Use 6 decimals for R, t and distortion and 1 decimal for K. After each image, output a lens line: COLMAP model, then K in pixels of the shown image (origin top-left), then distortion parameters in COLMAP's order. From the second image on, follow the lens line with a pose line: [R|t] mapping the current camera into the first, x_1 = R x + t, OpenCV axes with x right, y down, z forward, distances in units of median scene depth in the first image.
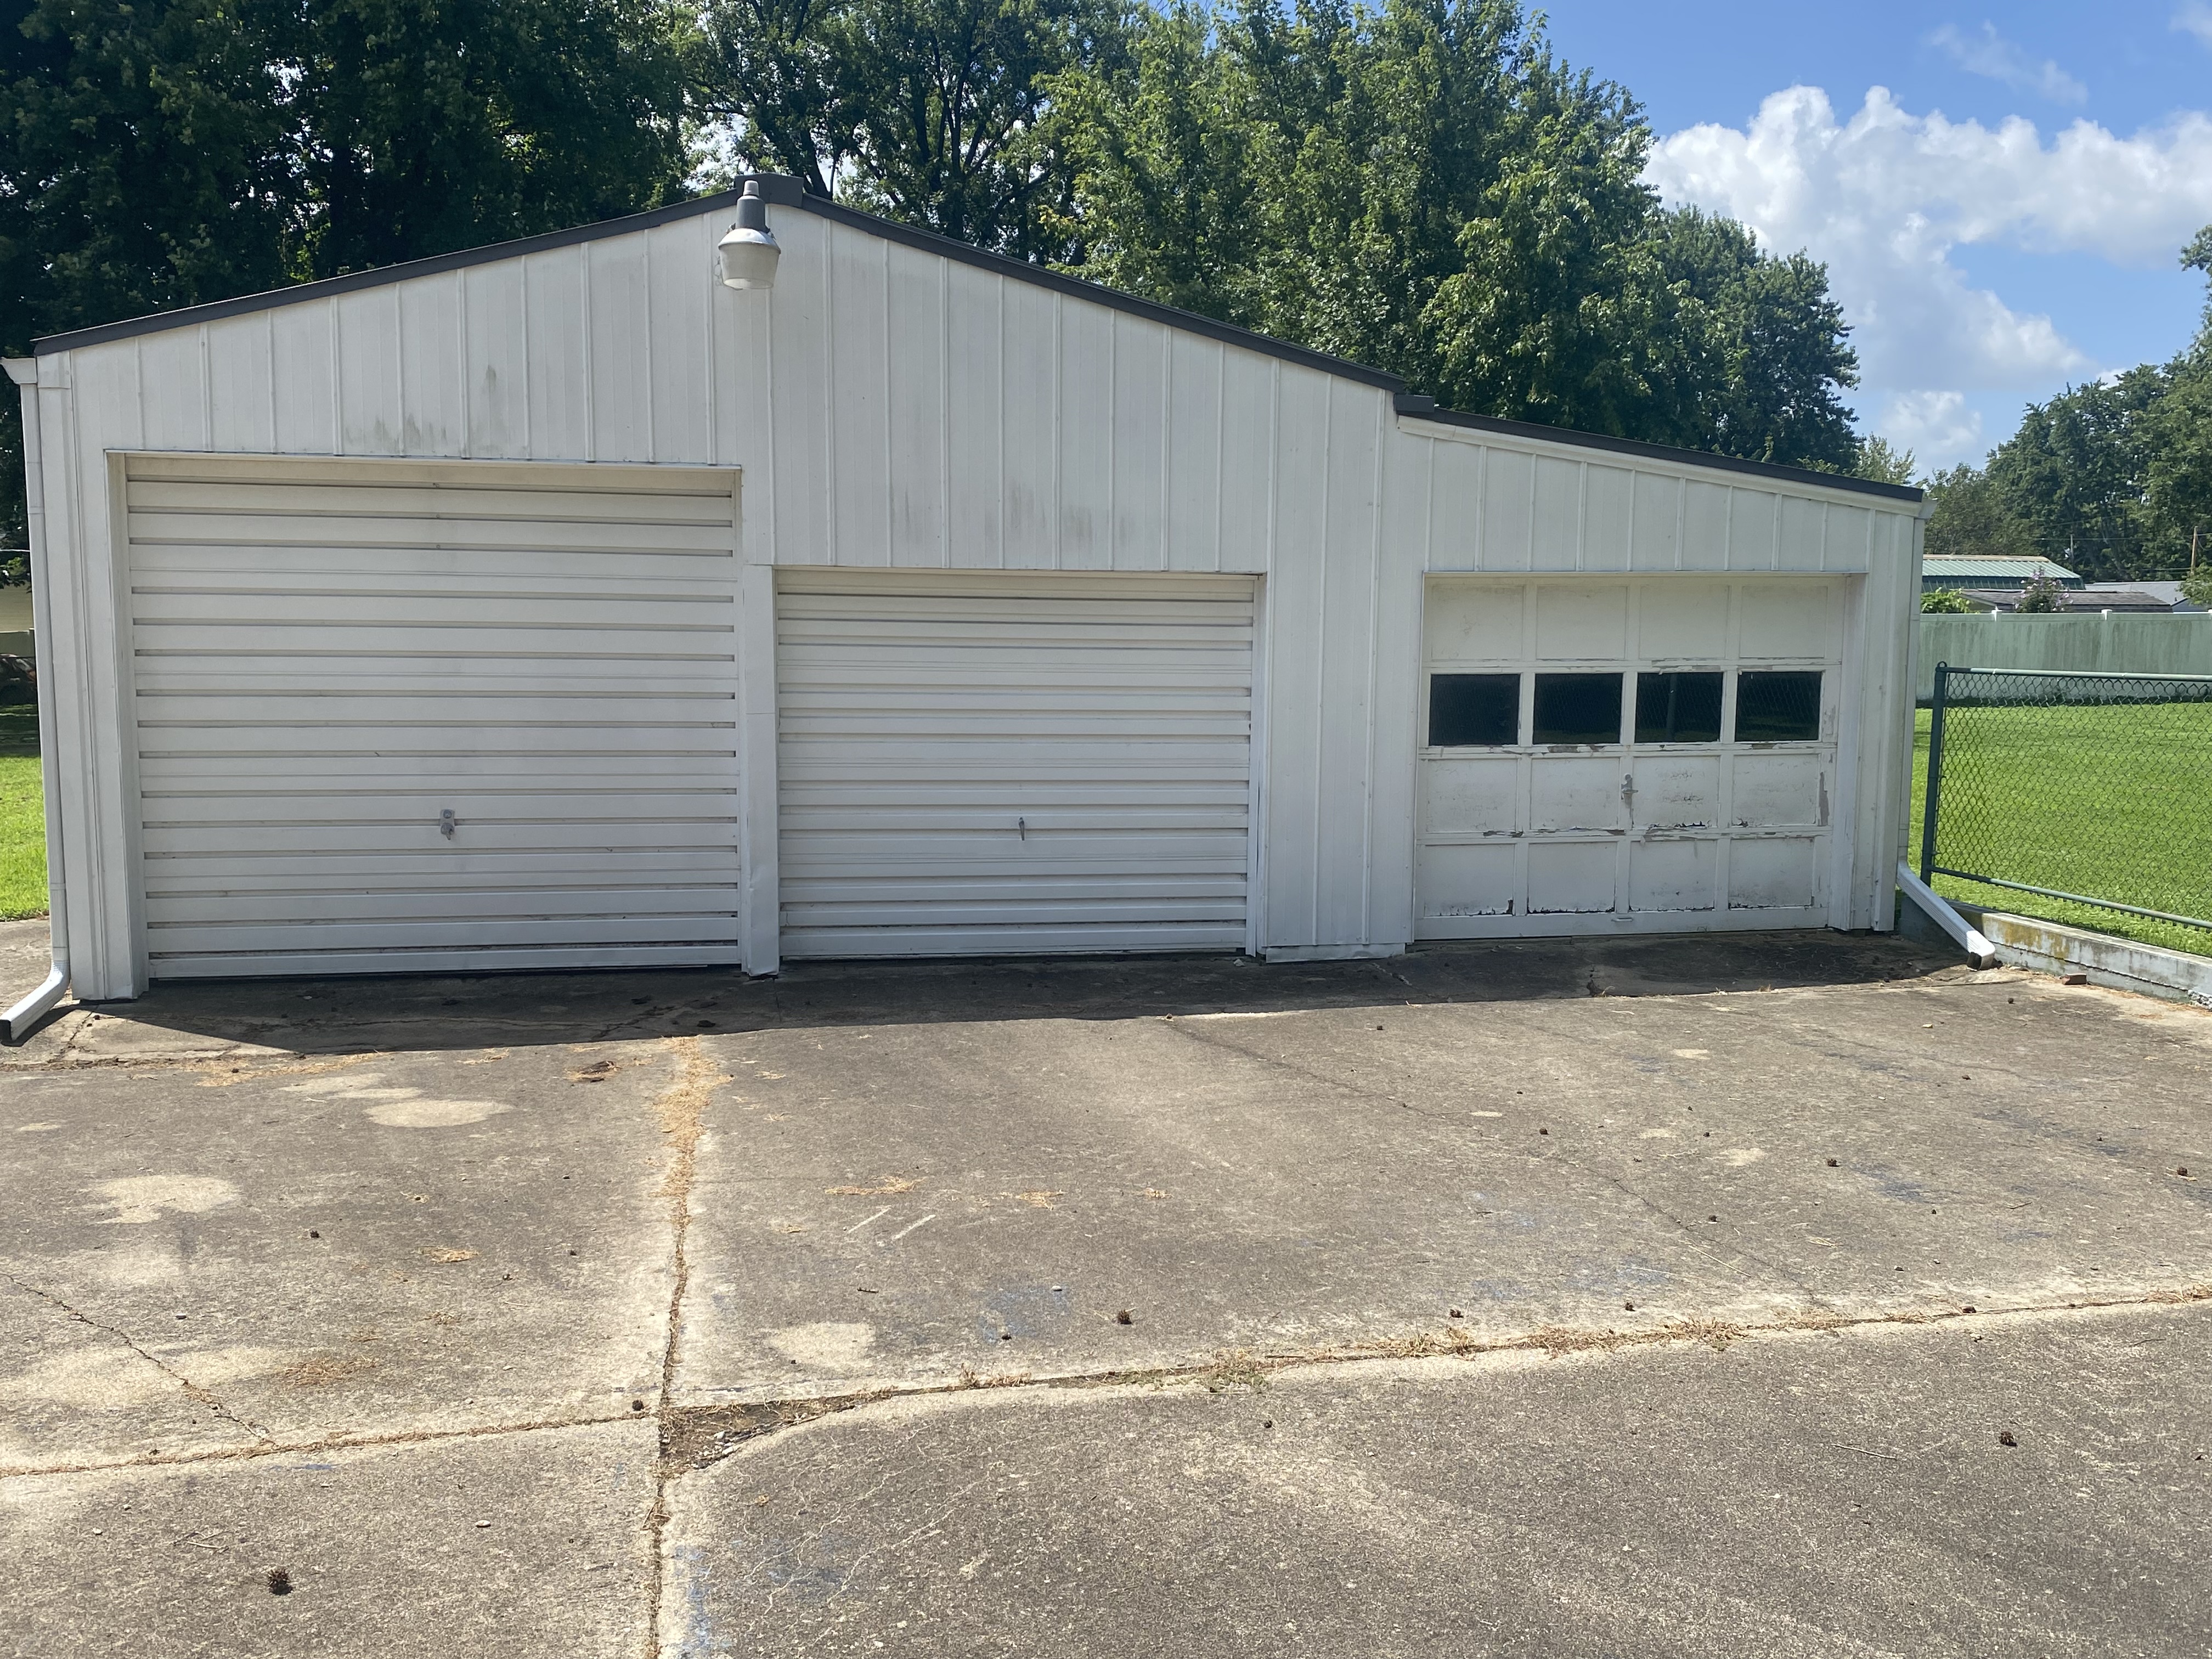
lens RADIAL K [[1917.0, 0, 1106.0], [0, 1917.0, 829.5], [0, 0, 1]] dist [0.014274, 0.001519]
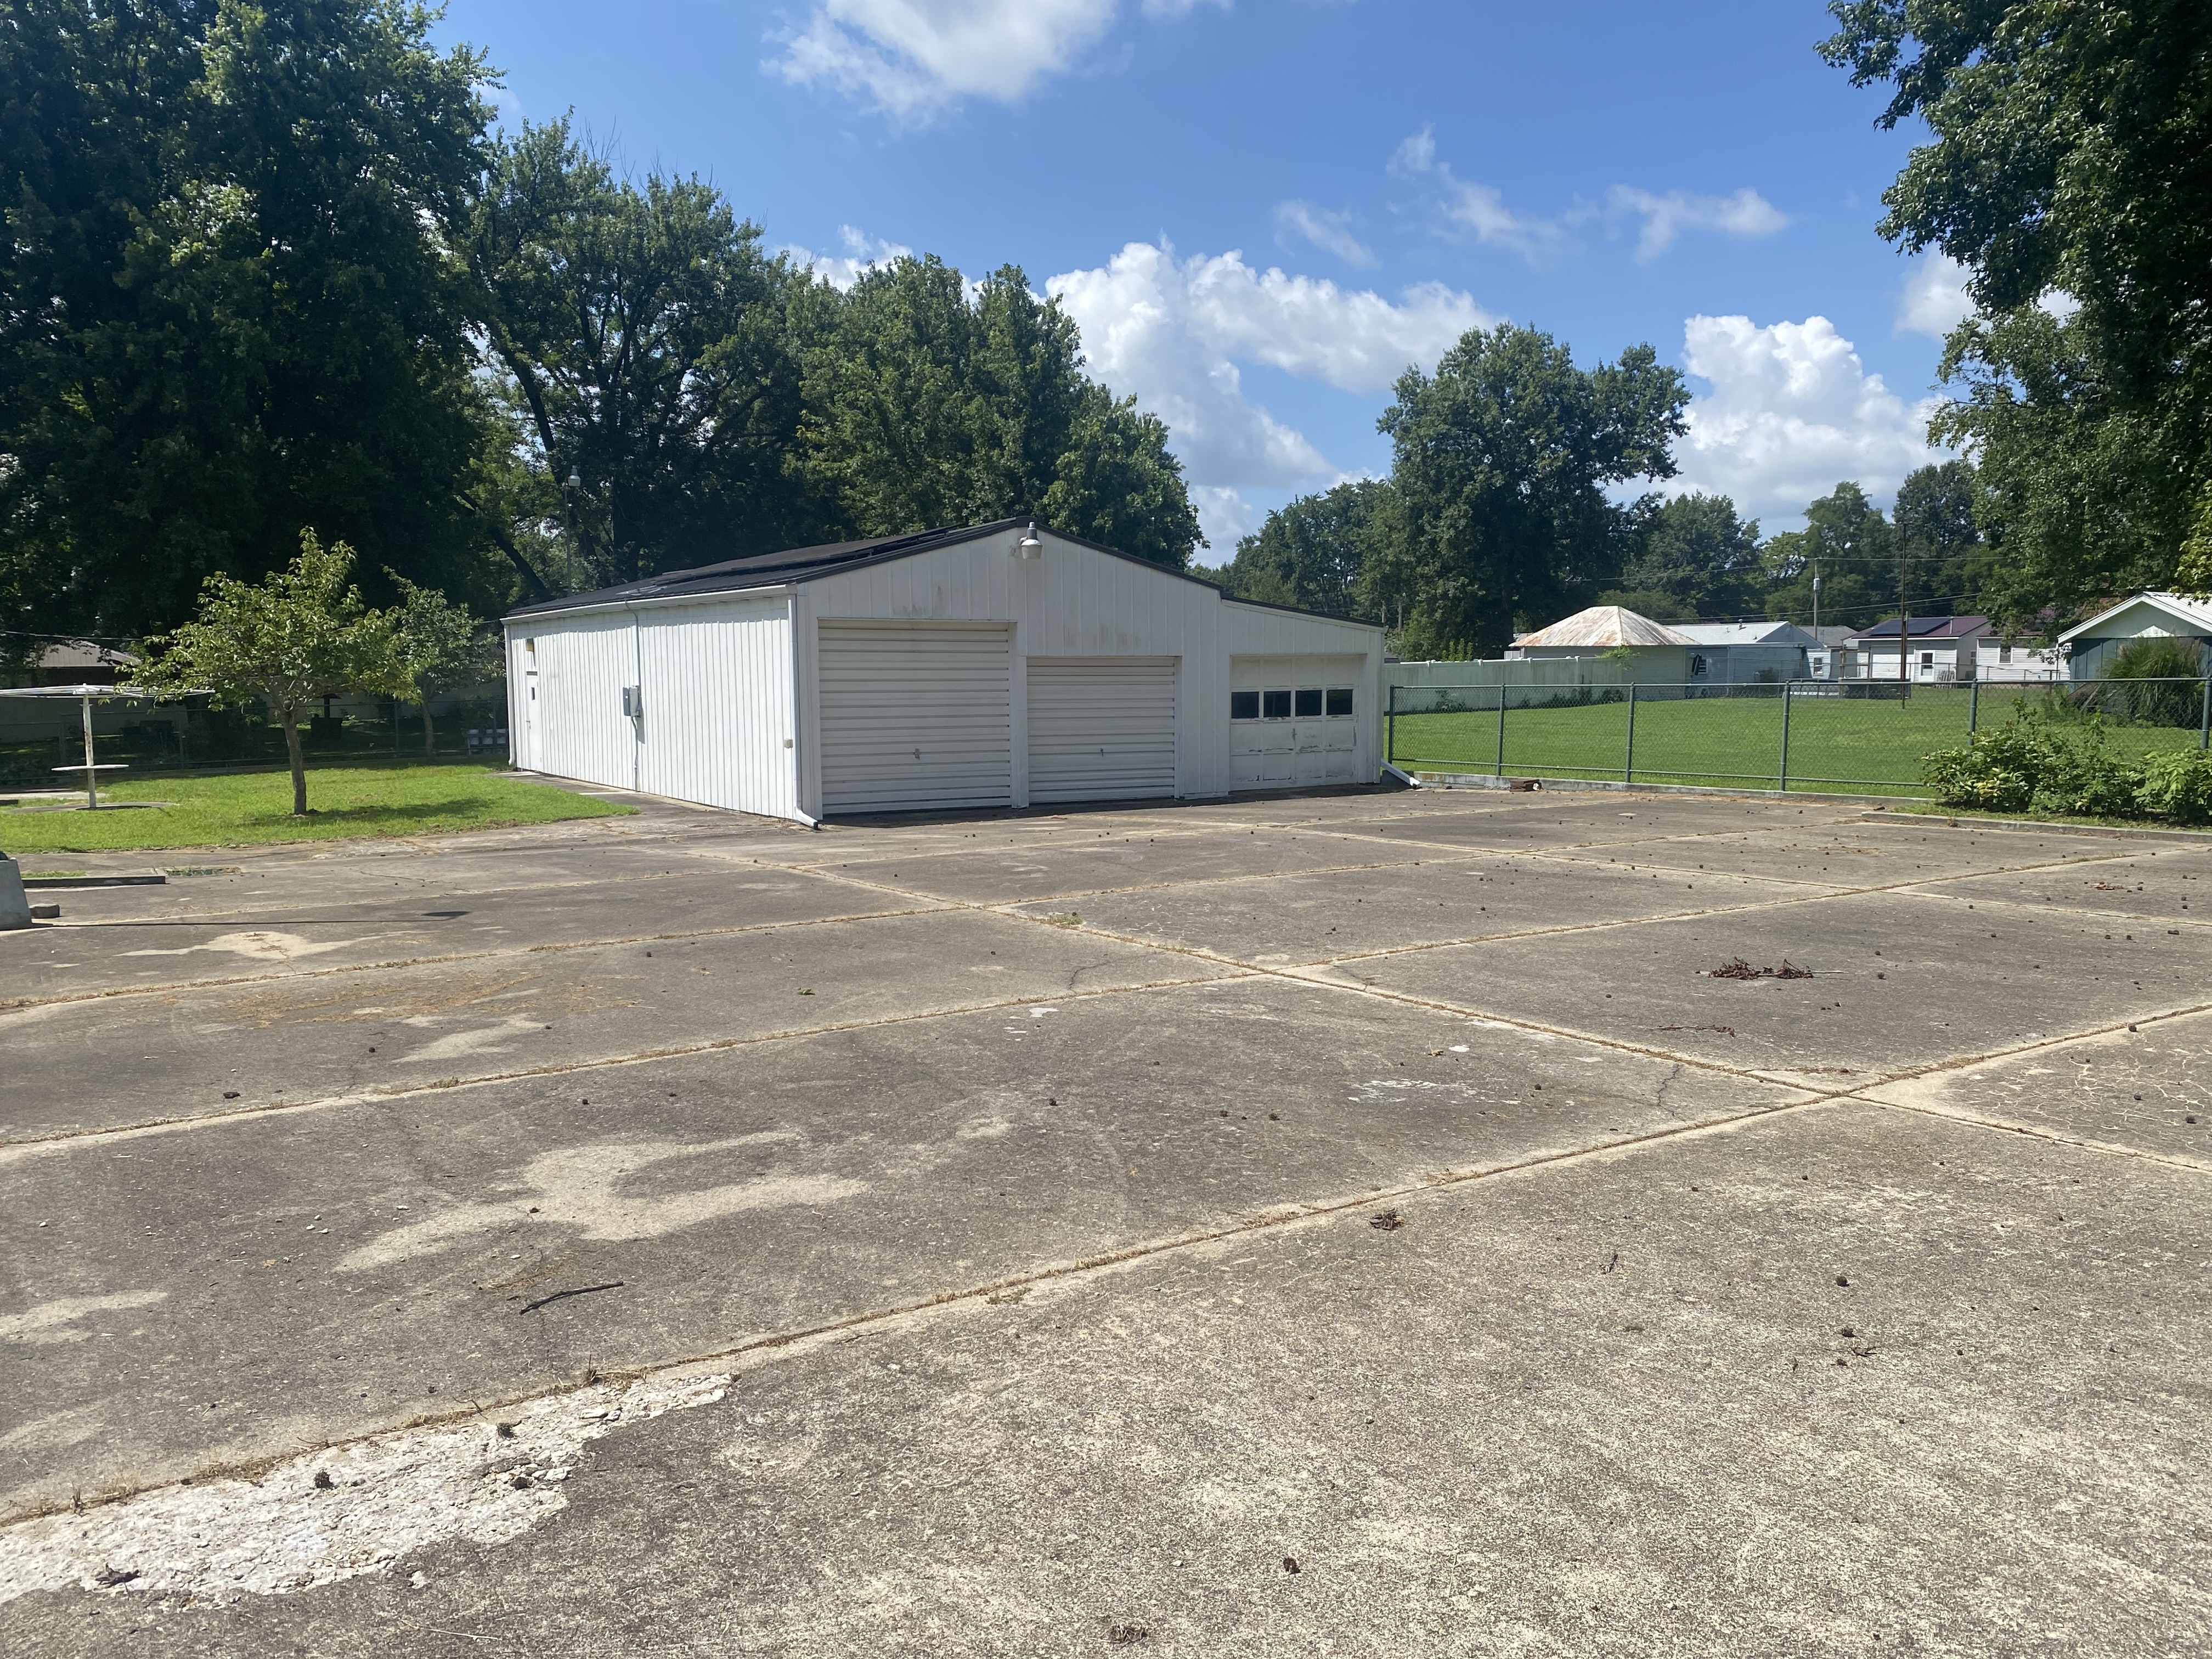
lens RADIAL K [[1744.3, 0, 1106.0], [0, 1744.3, 829.5], [0, 0, 1]] dist [0.001706, 0.000379]
pose [[0.935536, -0.046546, 0.350151, -0.864779], [0.054247, 0.998453, -0.012213, 0.132878], [-0.349040, 0.030421, 0.936614, -1.241812]]
